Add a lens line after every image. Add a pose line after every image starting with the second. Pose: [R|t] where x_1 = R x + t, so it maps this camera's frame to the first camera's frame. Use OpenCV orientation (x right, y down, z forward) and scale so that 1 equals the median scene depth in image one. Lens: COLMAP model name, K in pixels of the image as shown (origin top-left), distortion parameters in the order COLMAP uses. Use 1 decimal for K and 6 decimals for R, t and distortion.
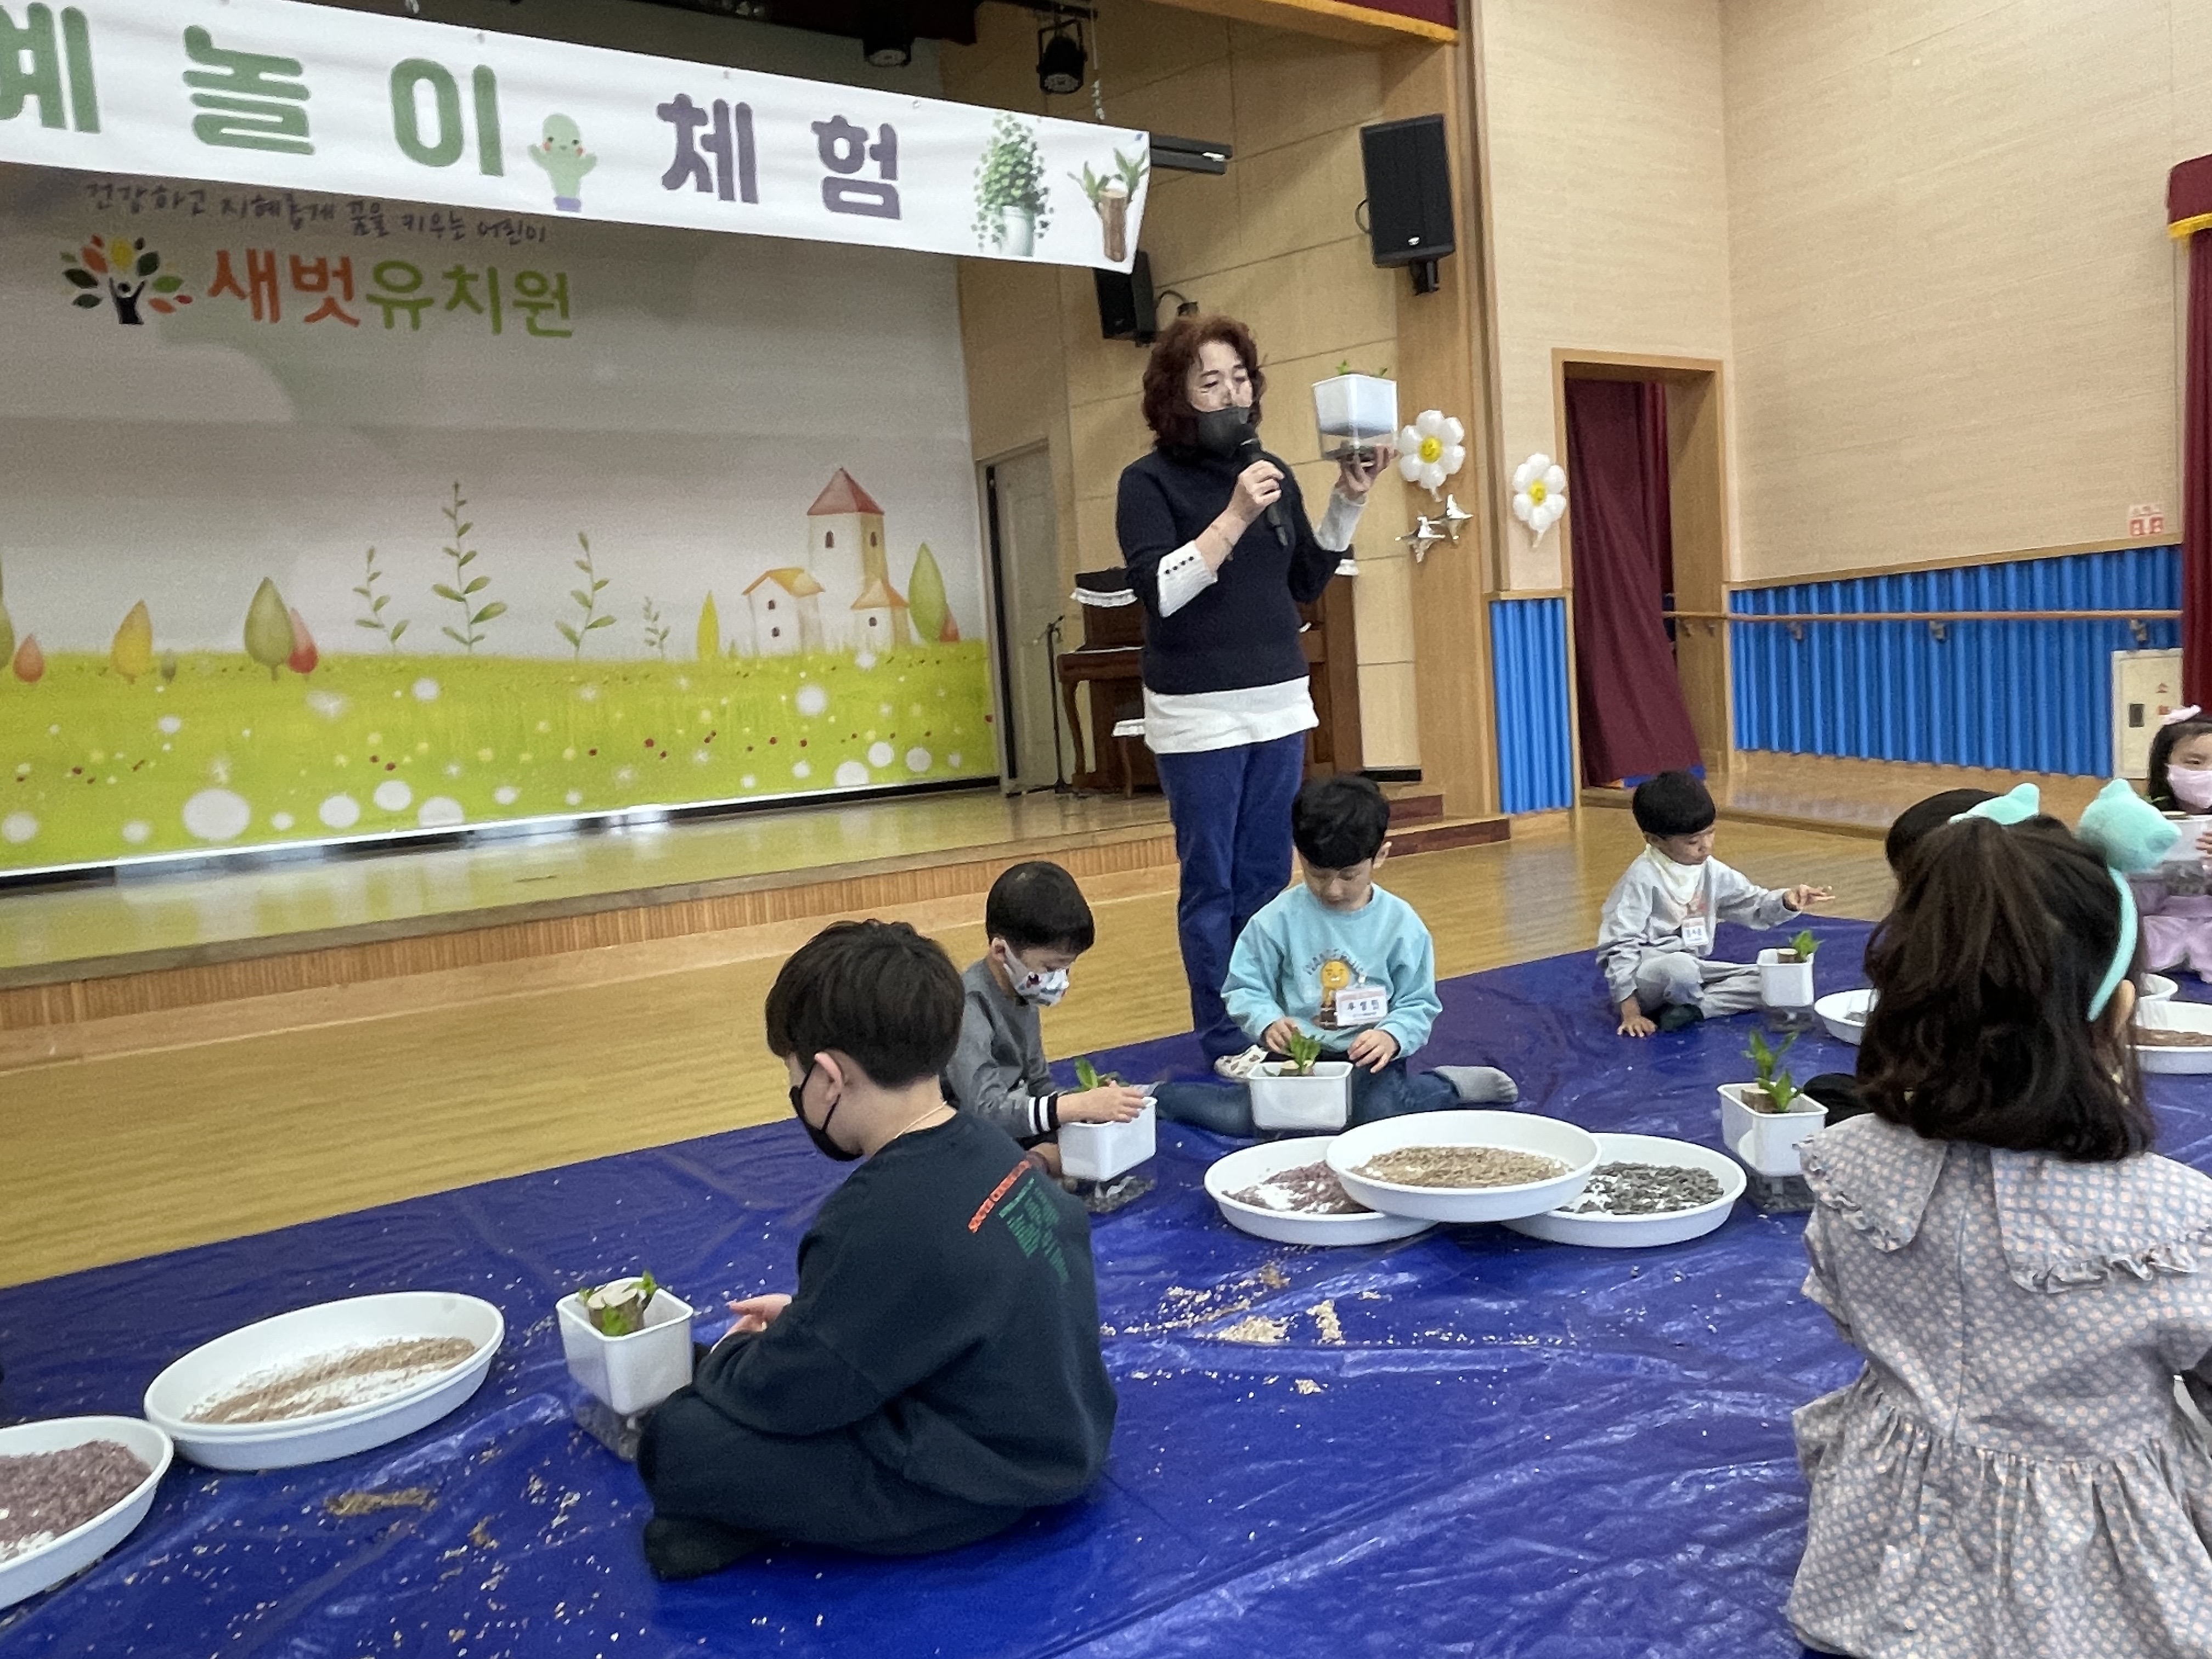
lens RADIAL K [[1562.4, 0, 1125.8], [0, 1562.4, 824.9], [0, 0, 1]] dist [0.000515, -0.004852]
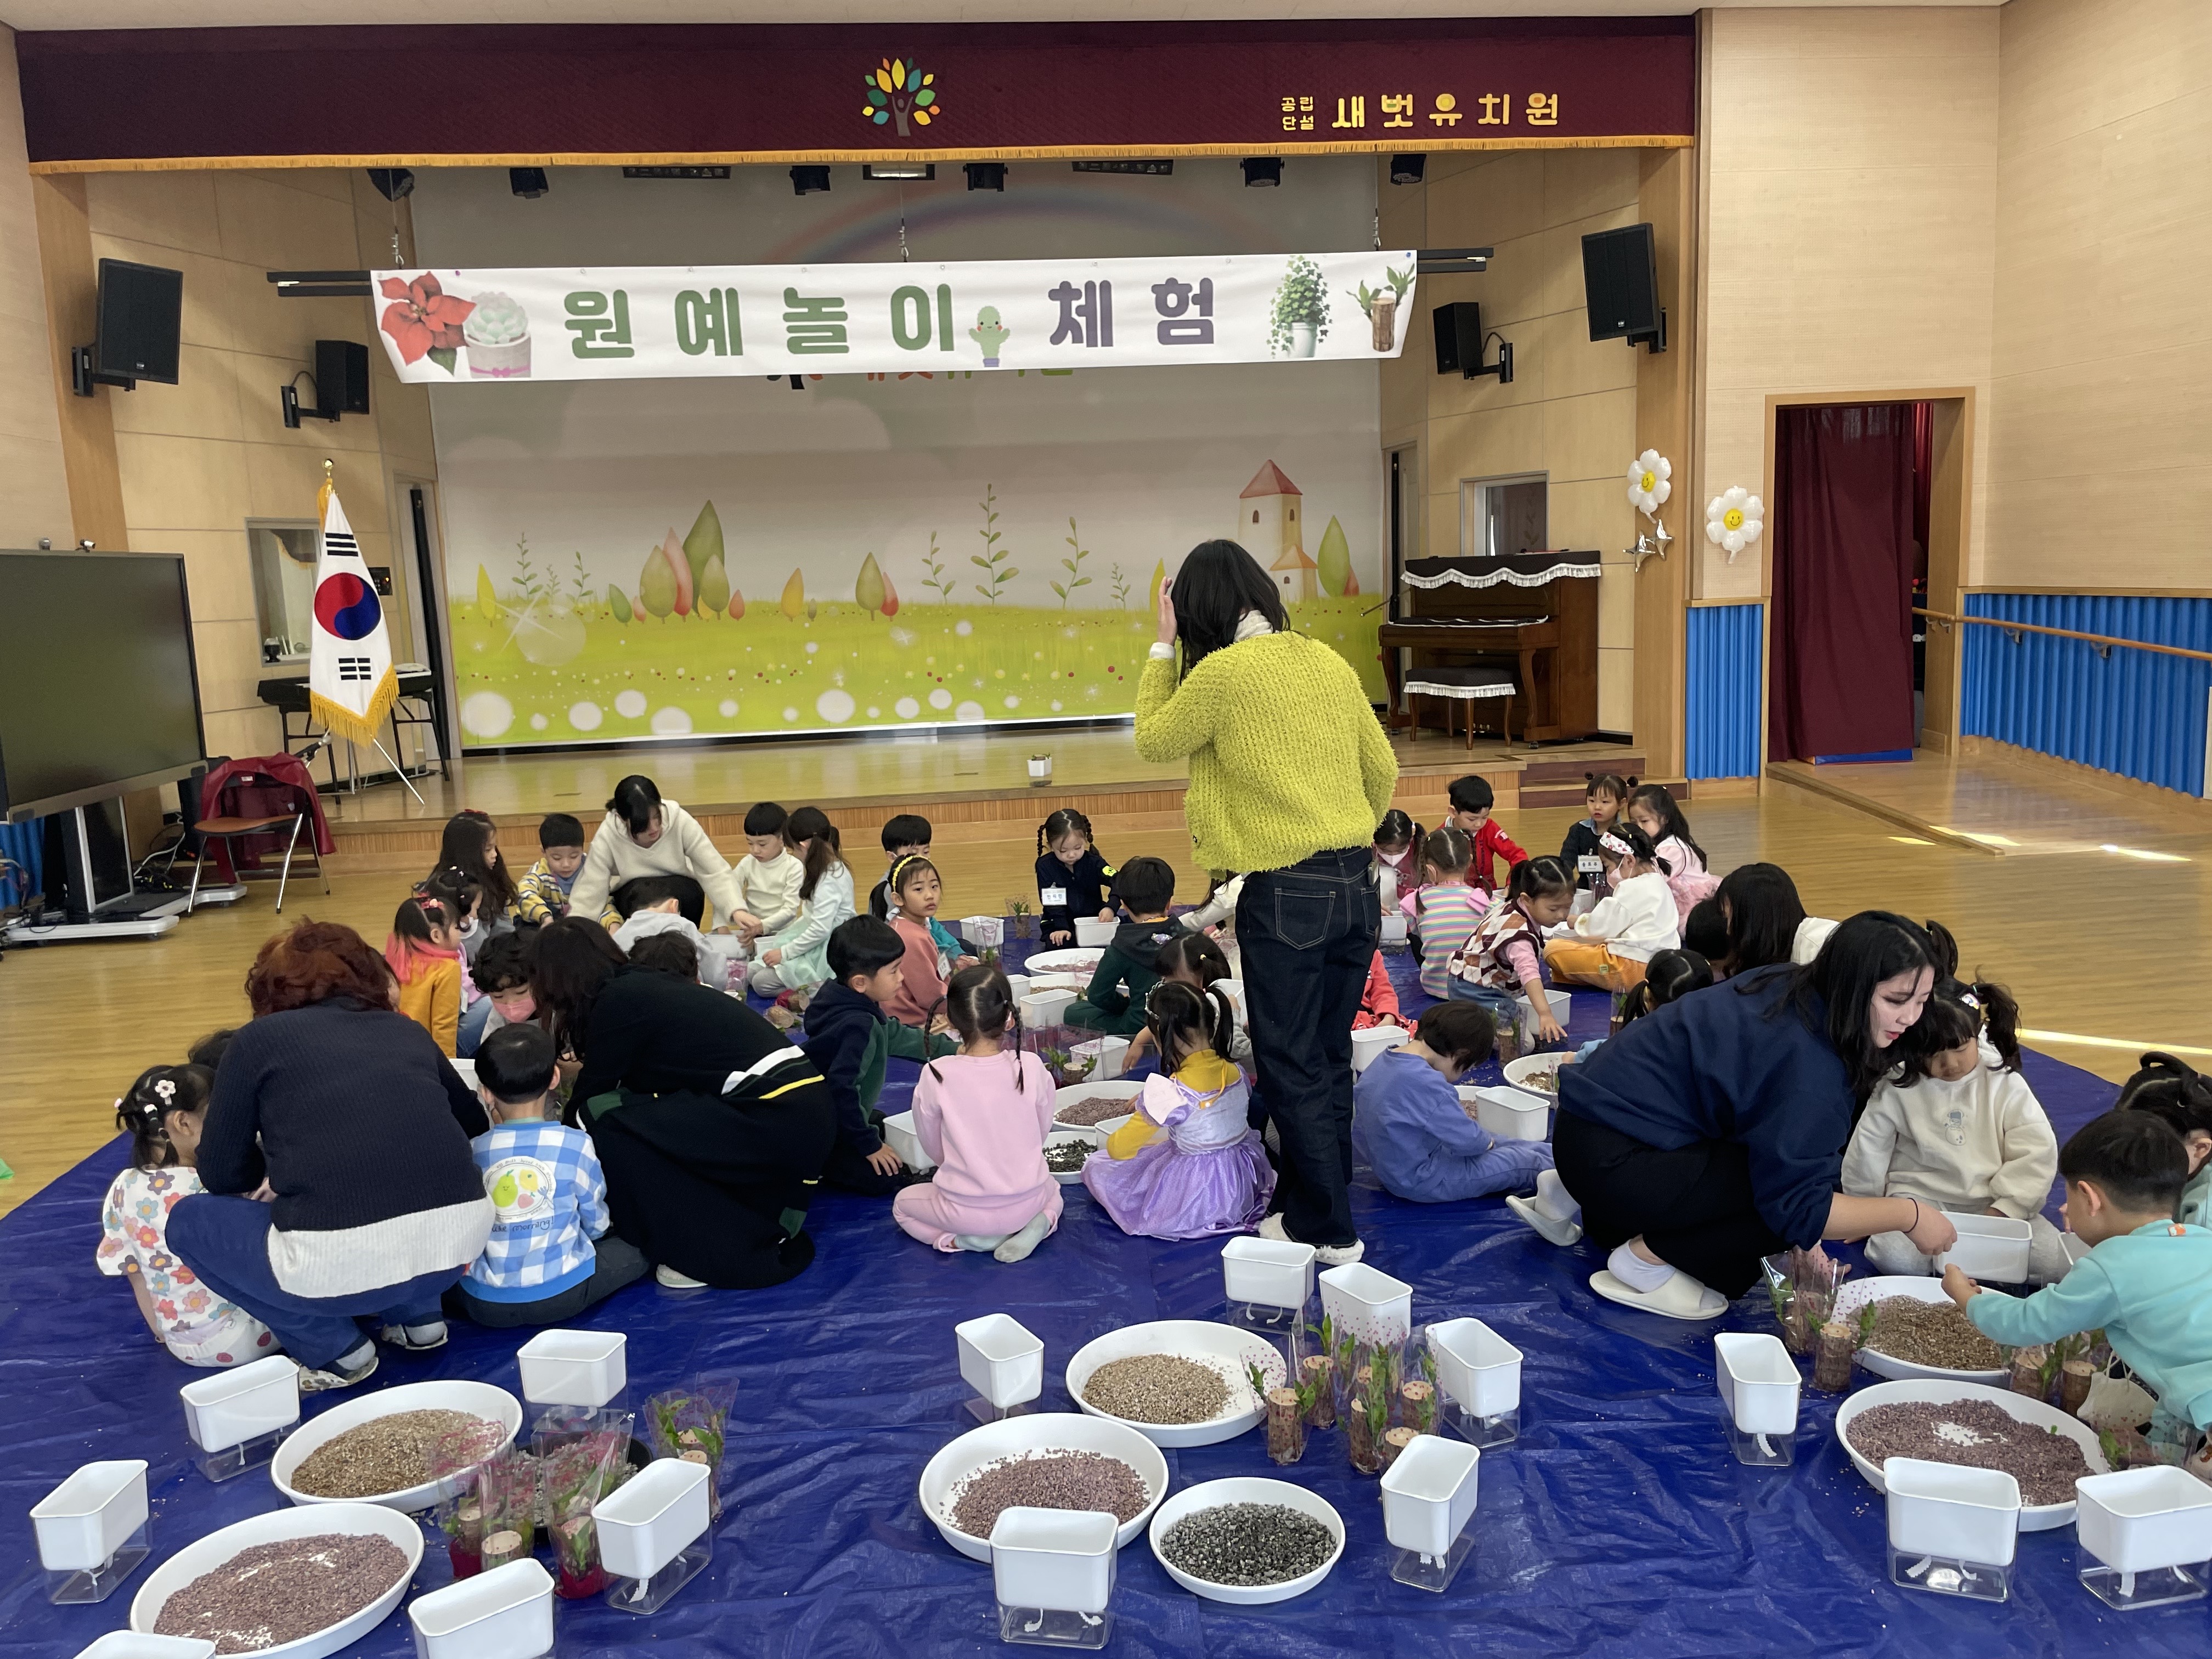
lens RADIAL K [[1712.1, 0, 1134.5], [0, 1712.1, 841.7], [0, 0, 1]] dist [0.070504, -0.091355]
pose [[0.899281, 0.103638, -0.424915, 0.436739], [-0.060506, 0.991658, 0.113814, -0.087149], [0.433166, -0.076641, 0.898050, -0.429044]]
